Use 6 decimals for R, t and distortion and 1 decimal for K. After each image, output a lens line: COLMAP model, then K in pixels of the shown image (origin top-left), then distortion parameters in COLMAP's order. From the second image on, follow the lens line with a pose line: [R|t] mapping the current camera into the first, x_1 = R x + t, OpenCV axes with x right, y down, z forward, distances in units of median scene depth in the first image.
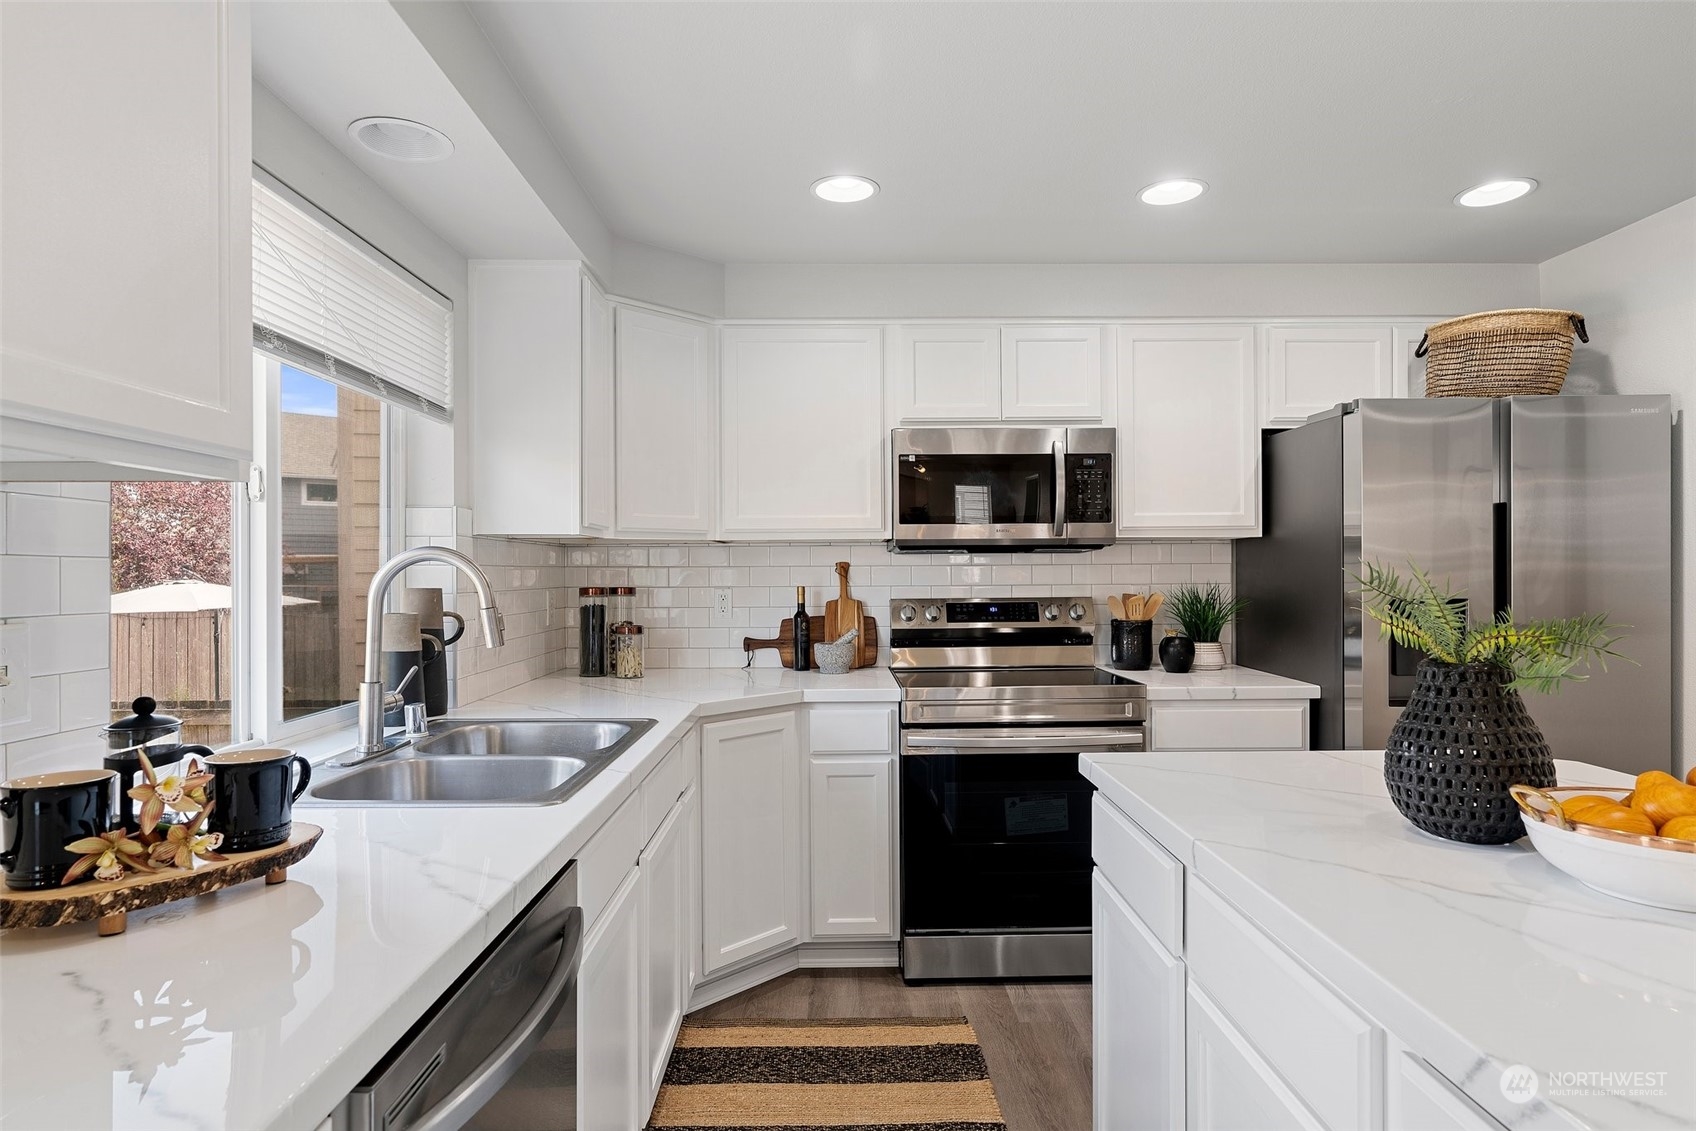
lens RADIAL K [[914.0, 0, 848.0], [0, 914.0, 565.5], [0, 0, 1]] dist [-0.002089, -0.000164]
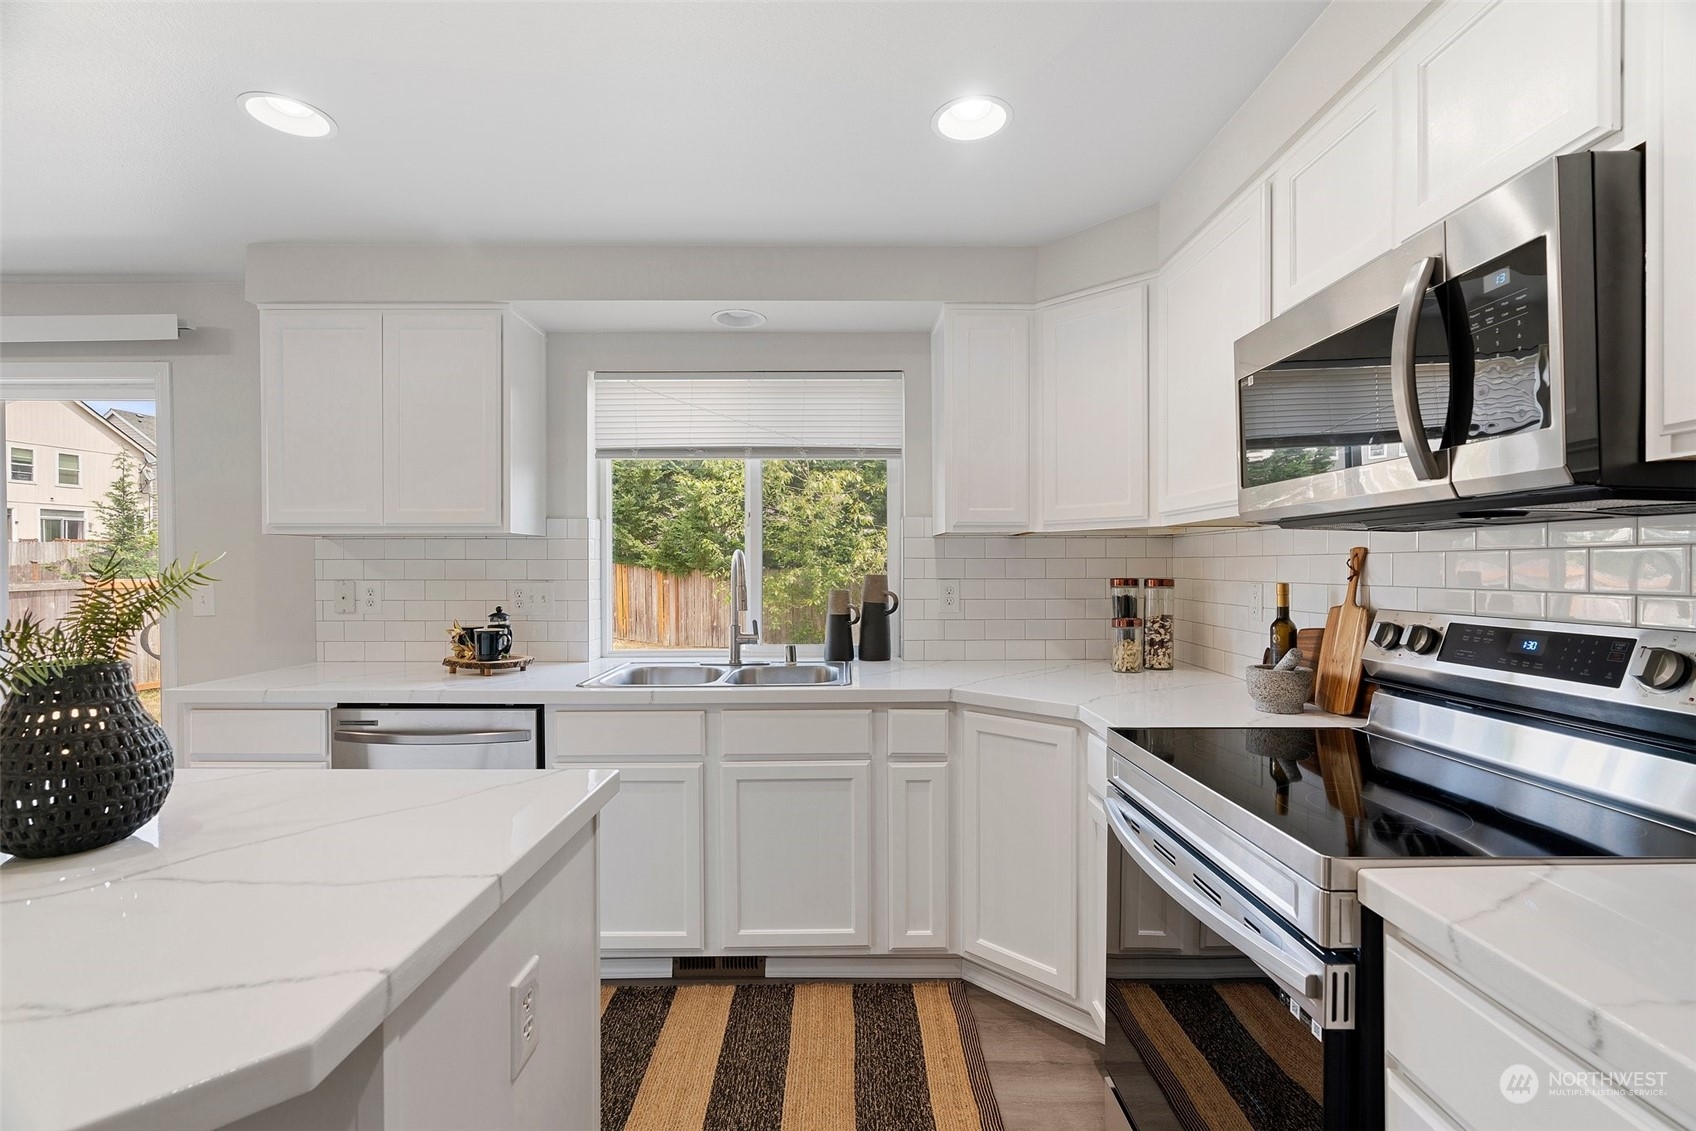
lens RADIAL K [[769.7, 0, 848.0], [0, 769.7, 565.5], [0, 0, 1]] dist [0.001055, 0.000030]
pose [[-0.007478, 0.004471, -0.999962, 0.649515], [0.014471, 0.999886, 0.004363, 0.002237], [0.999867, -0.014437, -0.007542, 0.793387]]
